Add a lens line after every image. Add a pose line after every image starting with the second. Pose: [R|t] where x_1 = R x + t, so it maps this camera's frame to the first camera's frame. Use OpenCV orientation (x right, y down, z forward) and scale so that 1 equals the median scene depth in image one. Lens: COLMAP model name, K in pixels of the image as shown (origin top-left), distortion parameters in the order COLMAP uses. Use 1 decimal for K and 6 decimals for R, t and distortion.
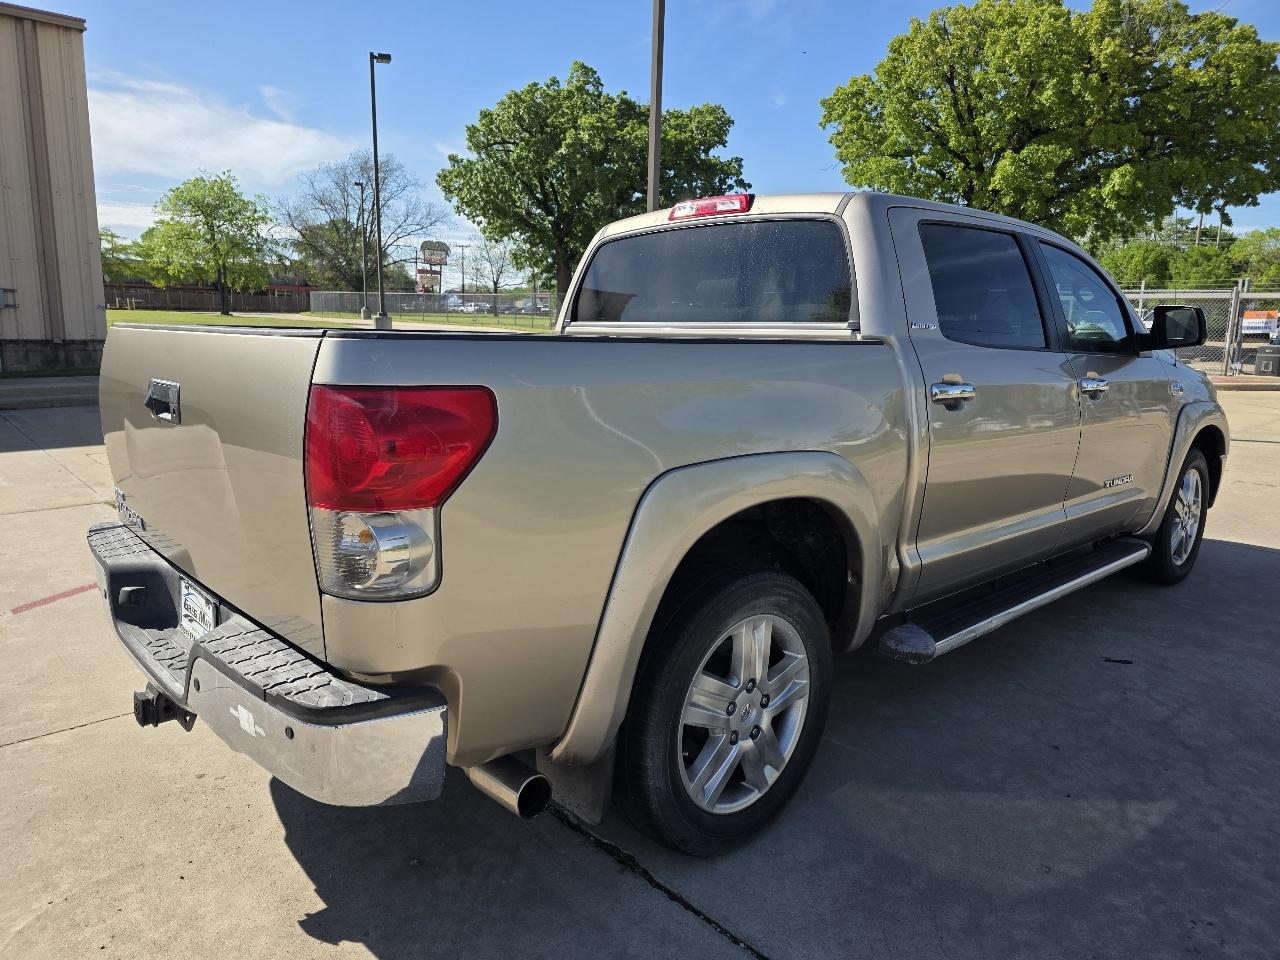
lens RADIAL K [[870.2, 0, 660.5], [0, 870.2, 492.1], [0, 0, 1]] dist [0.052250, -0.045505]
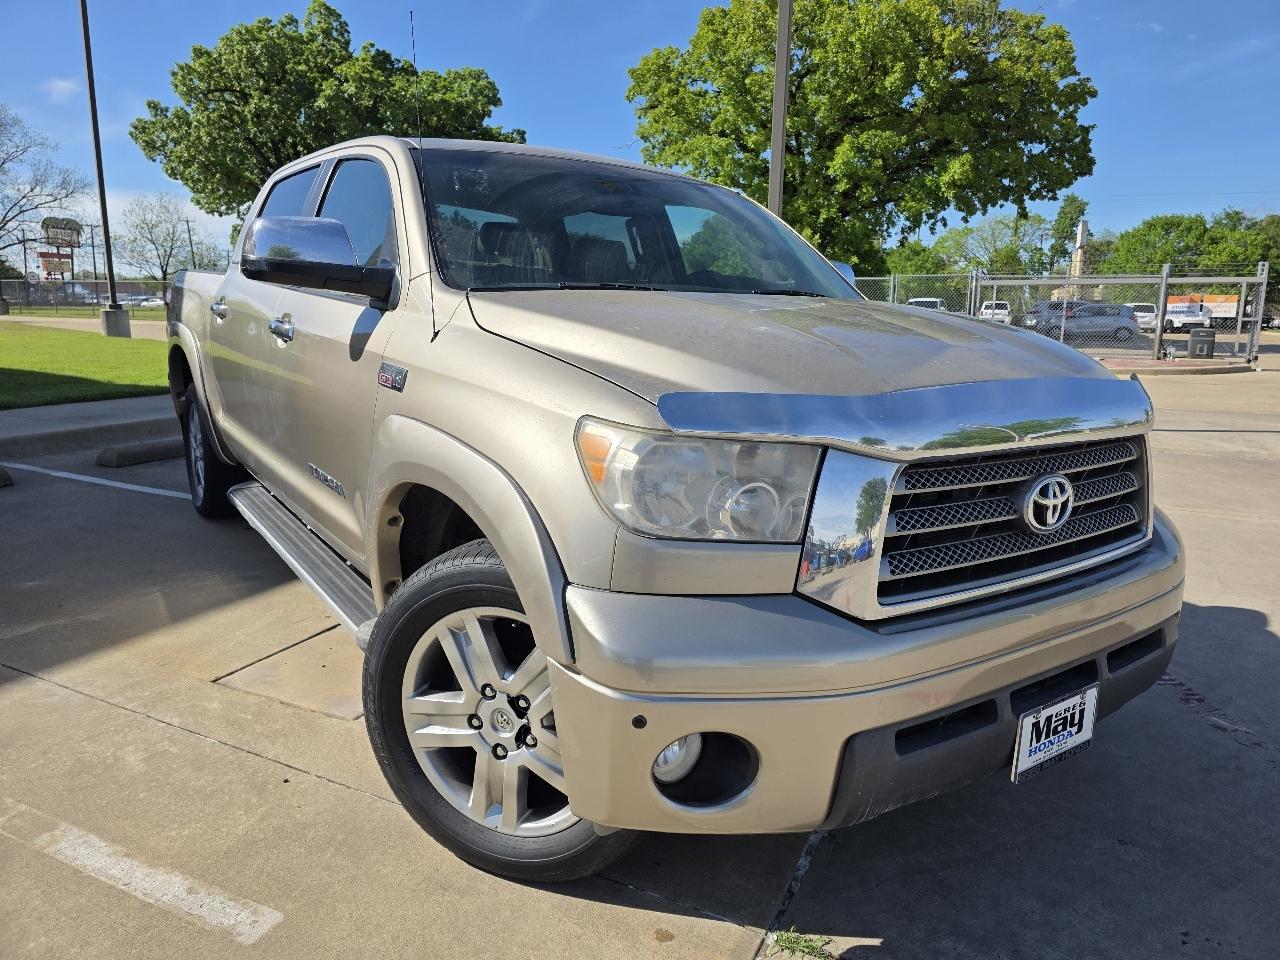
lens RADIAL K [[864.5, 0, 648.5], [0, 864.5, 485.9], [0, 0, 1]] dist [0.047316, -0.041695]
pose [[0.932997, -0.080652, 0.350732, -0.747703], [0.079505, 0.996677, 0.017695, -0.142513], [-0.350994, 0.011376, 0.936309, 0.732541]]
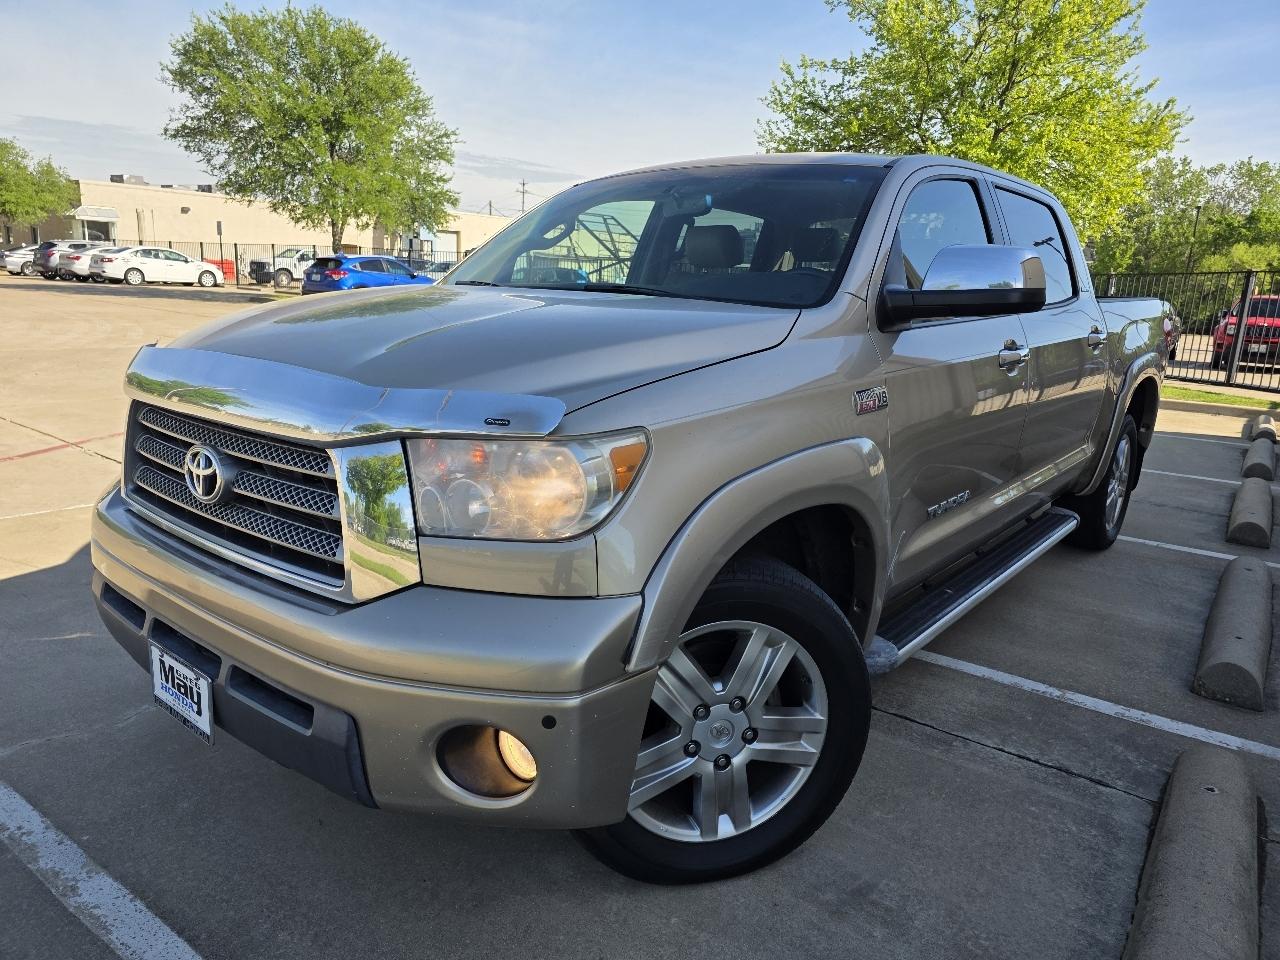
lens RADIAL K [[863.4, 0, 657.7], [0, 863.4, 485.1], [0, 0, 1]] dist [0.052129, -0.048695]
pose [[0.597515, 0.164299, -0.784845, -0.201383], [-0.190321, 0.979872, 0.060231, -0.164289], [0.778944, 0.113384, 0.616758, 0.892138]]
